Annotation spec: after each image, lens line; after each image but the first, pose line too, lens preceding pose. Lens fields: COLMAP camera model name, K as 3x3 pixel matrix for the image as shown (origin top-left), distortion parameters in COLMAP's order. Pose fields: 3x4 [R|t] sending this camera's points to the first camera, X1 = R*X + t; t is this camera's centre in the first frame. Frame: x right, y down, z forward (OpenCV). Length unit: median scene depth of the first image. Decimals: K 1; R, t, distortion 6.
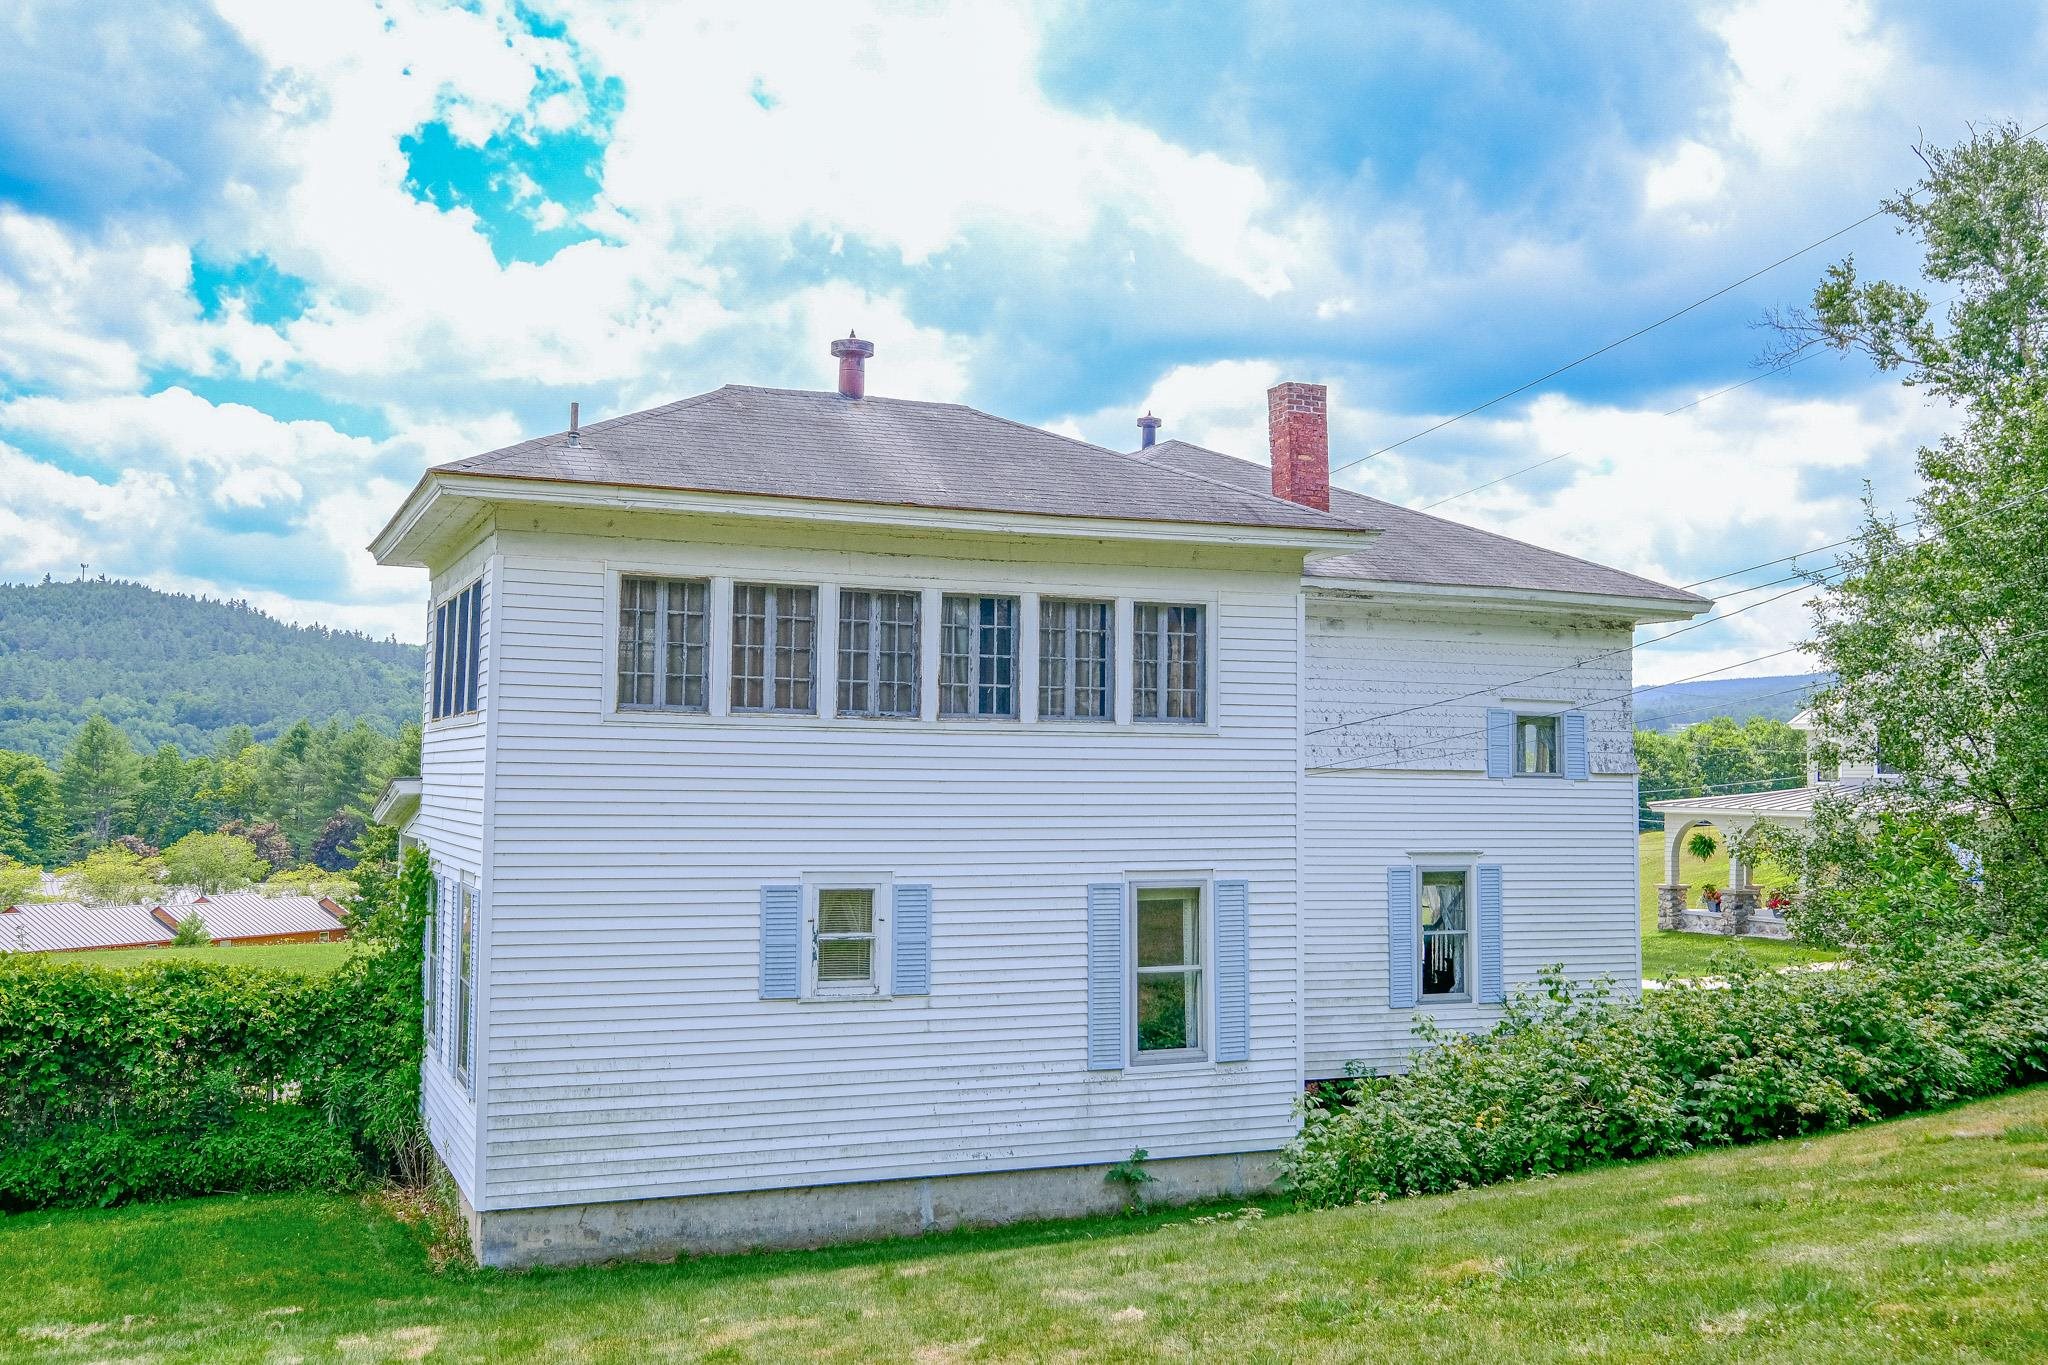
lens RADIAL K [[1957.3, 0, 1024.0], [0, 1957.3, 682.5], [0, 0, 1]] dist [0.008775, -0.001842]
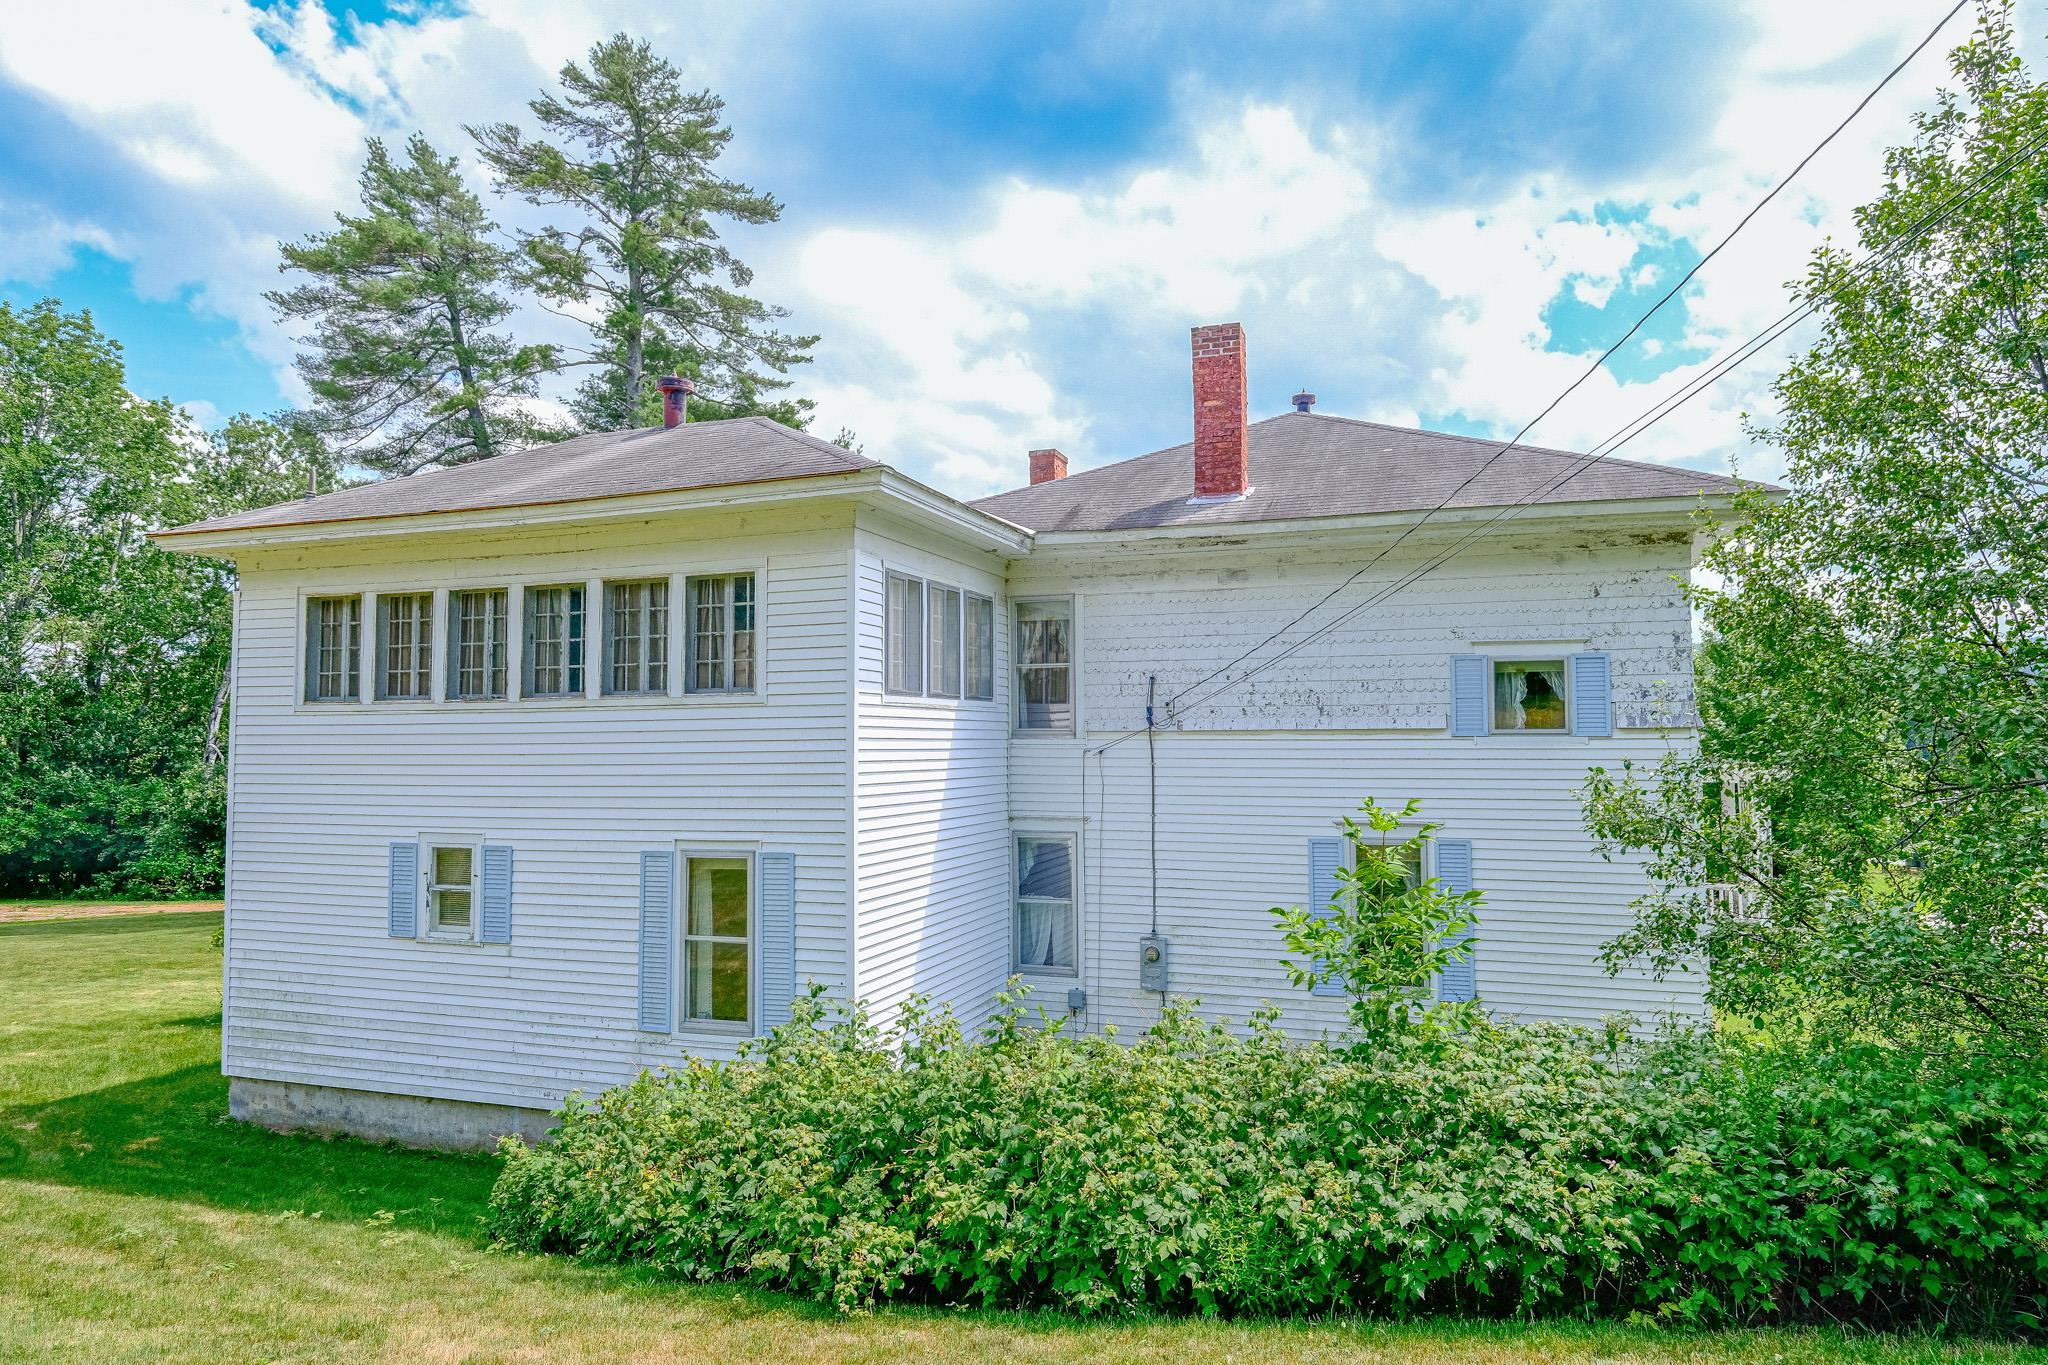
lens RADIAL K [[1233.6, 0, 1024.0], [0, 1233.6, 682.5], [0, 0, 1]] dist [-0.003137, -0.001011]
pose [[0.738154, -0.046388, -0.673035, 0.621149], [0.048640, 0.998696, -0.015488, 0.032925], [0.672876, -0.021304, 0.739448, 0.645521]]
